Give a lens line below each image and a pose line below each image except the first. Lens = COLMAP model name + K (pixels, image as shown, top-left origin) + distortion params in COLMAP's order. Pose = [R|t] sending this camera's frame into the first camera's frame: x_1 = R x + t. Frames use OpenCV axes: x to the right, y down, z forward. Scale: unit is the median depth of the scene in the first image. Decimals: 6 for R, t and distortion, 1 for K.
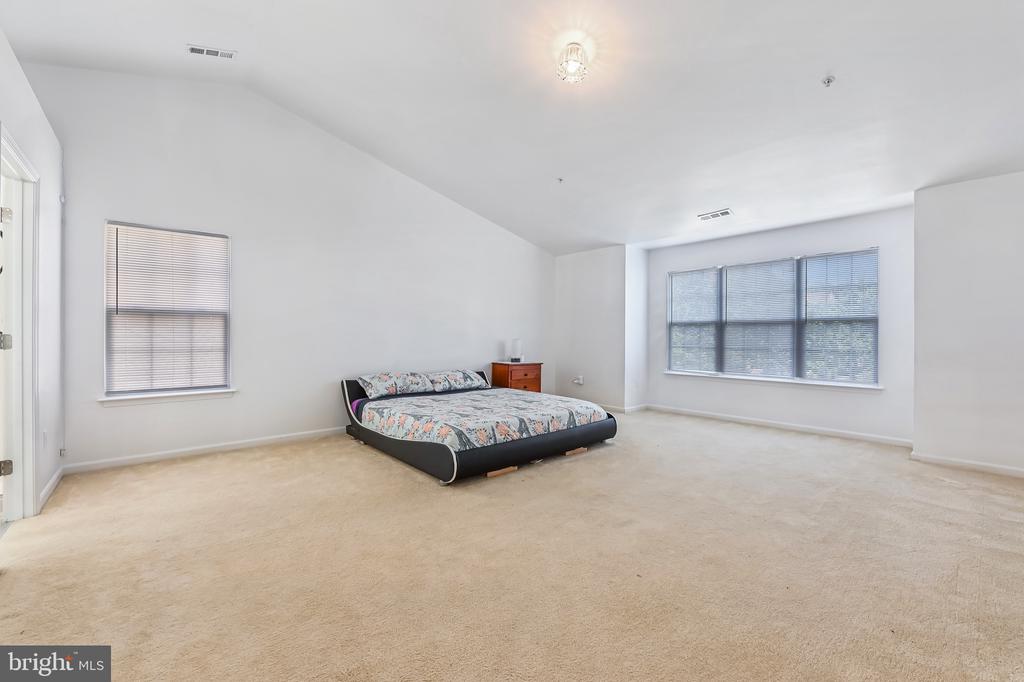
lens RADIAL K [[407.9, 0, 512.7], [0, 407.9, 337.6], [0, 0, 1]] dist [-0.001051, -0.001422]
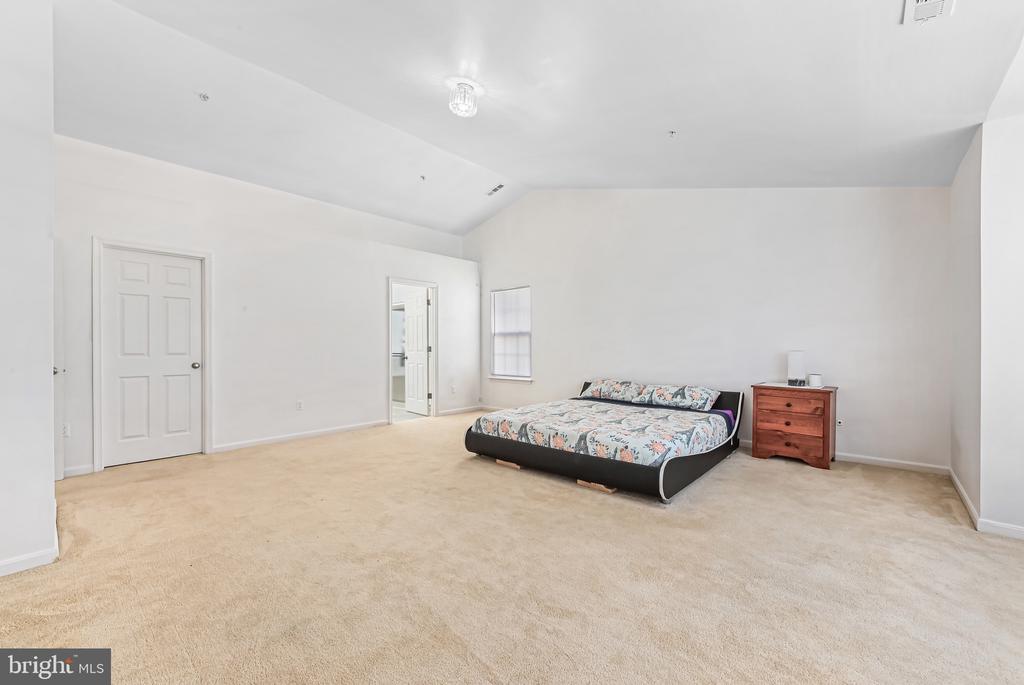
lens RADIAL K [[407.9, 0, 500.9], [0, 407.9, 349.2], [0, 0, 1]] dist [-0.001051, -0.001422]
pose [[0.132144, 0.004895, -0.991218, 0.957291], [-0.001785, 0.999987, 0.004700, -0.000595], [0.991229, 0.001148, 0.132152, 0.717317]]
